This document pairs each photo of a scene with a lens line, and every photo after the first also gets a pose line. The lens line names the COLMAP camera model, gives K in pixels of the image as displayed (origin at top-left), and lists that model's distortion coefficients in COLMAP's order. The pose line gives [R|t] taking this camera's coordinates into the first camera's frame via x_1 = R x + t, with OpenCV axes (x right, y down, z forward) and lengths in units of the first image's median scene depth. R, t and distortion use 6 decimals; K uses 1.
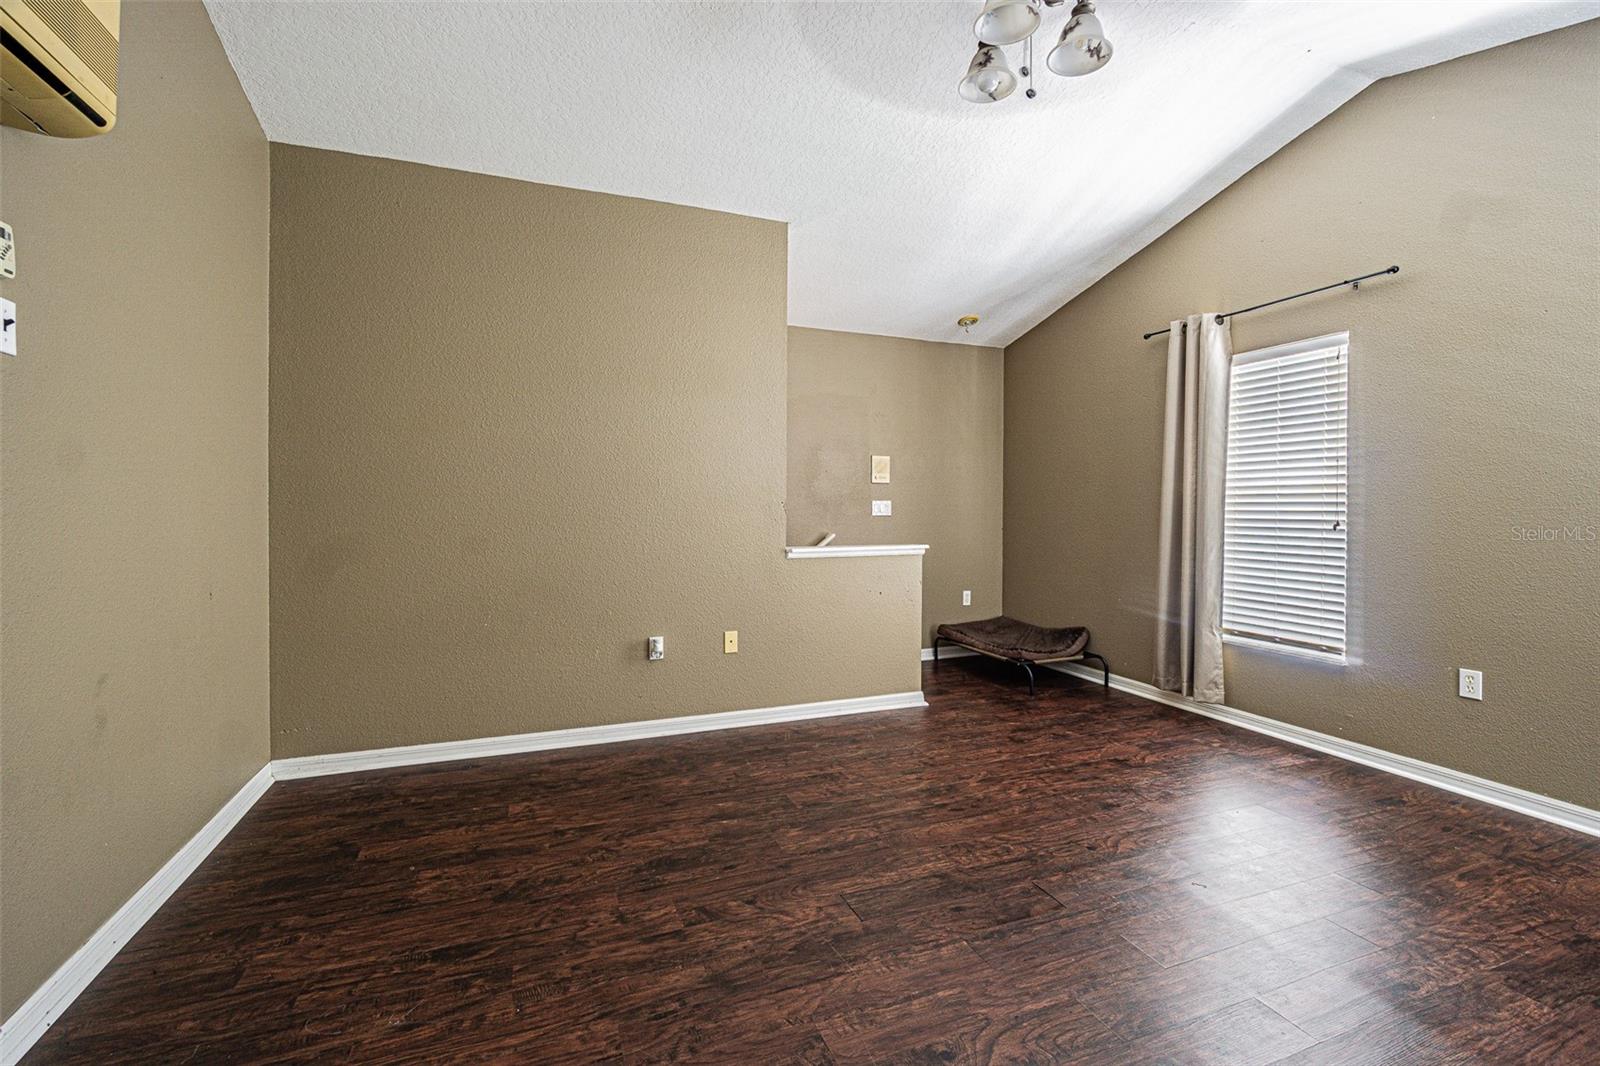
lens RADIAL K [[690.7, 0, 799.6], [0, 690.7, 528.1], [0, 0, 1]] dist [-0.006762, 0.001769]
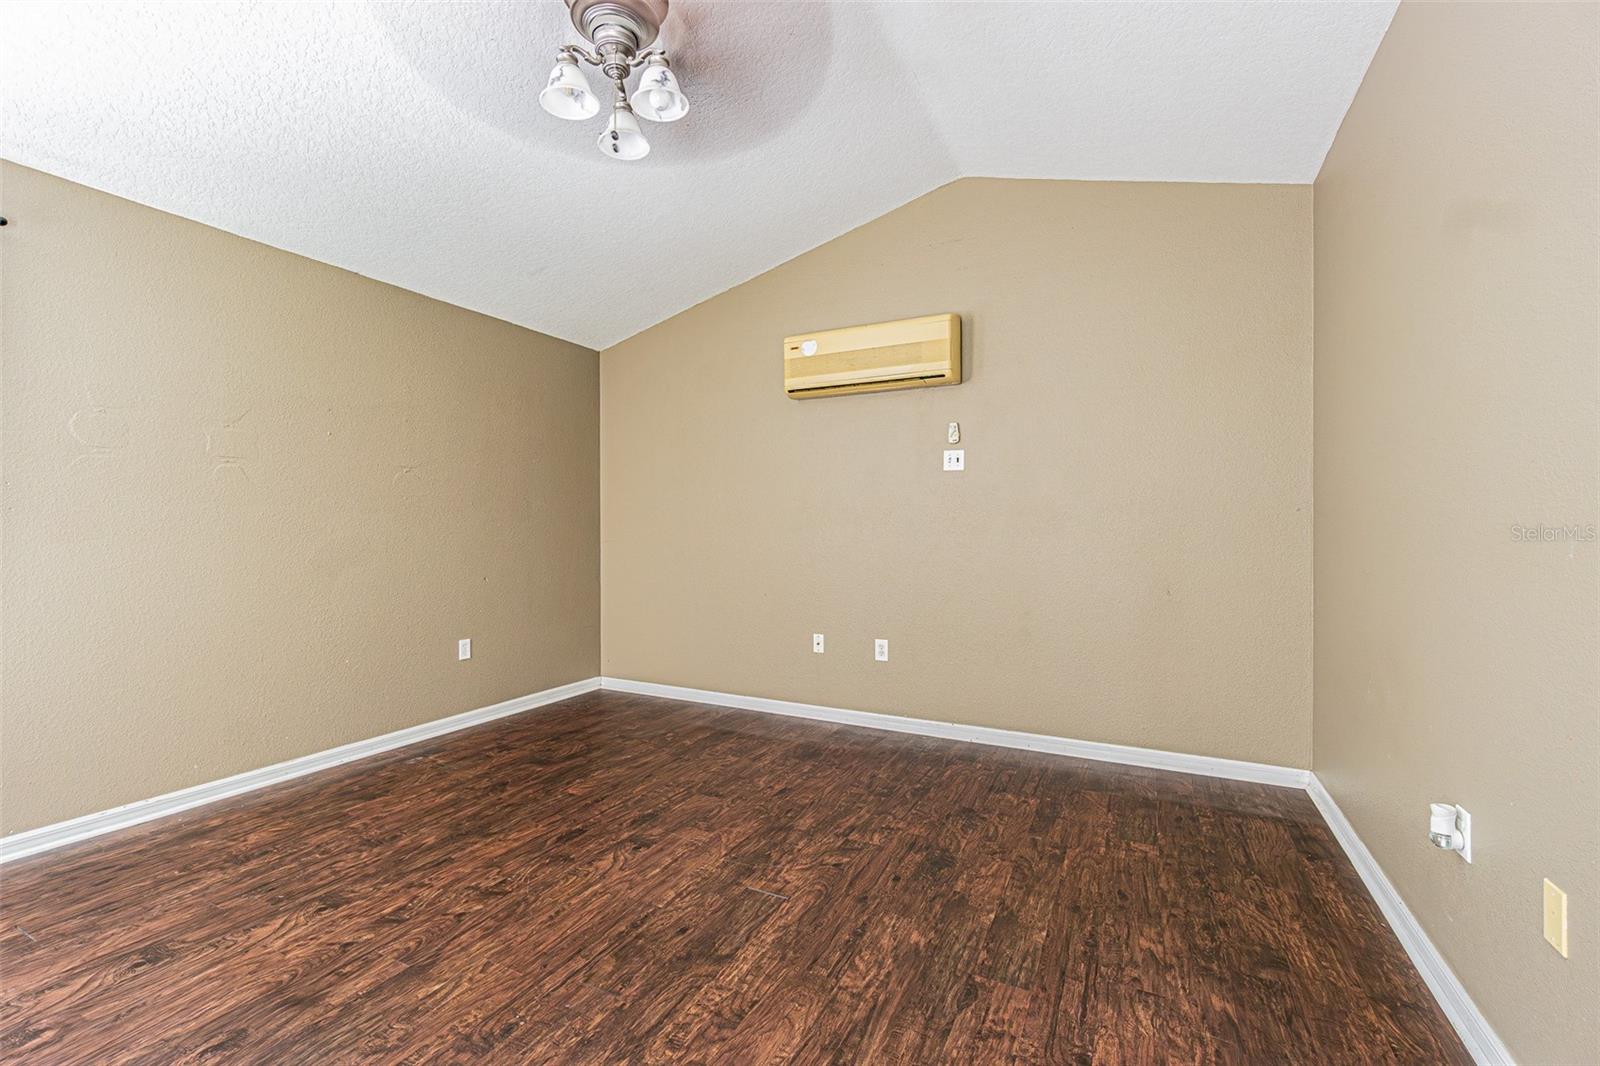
lens RADIAL K [[690.7, 0, 799.8], [0, 690.7, 530.8], [0, 0, 1]] dist [-0.006762, 0.001769]
pose [[-0.746894, -0.002599, -0.664938, 0.705013], [-0.024899, 0.999400, 0.024061, -0.049415], [0.664477, 0.034527, -0.746511, 1.685875]]
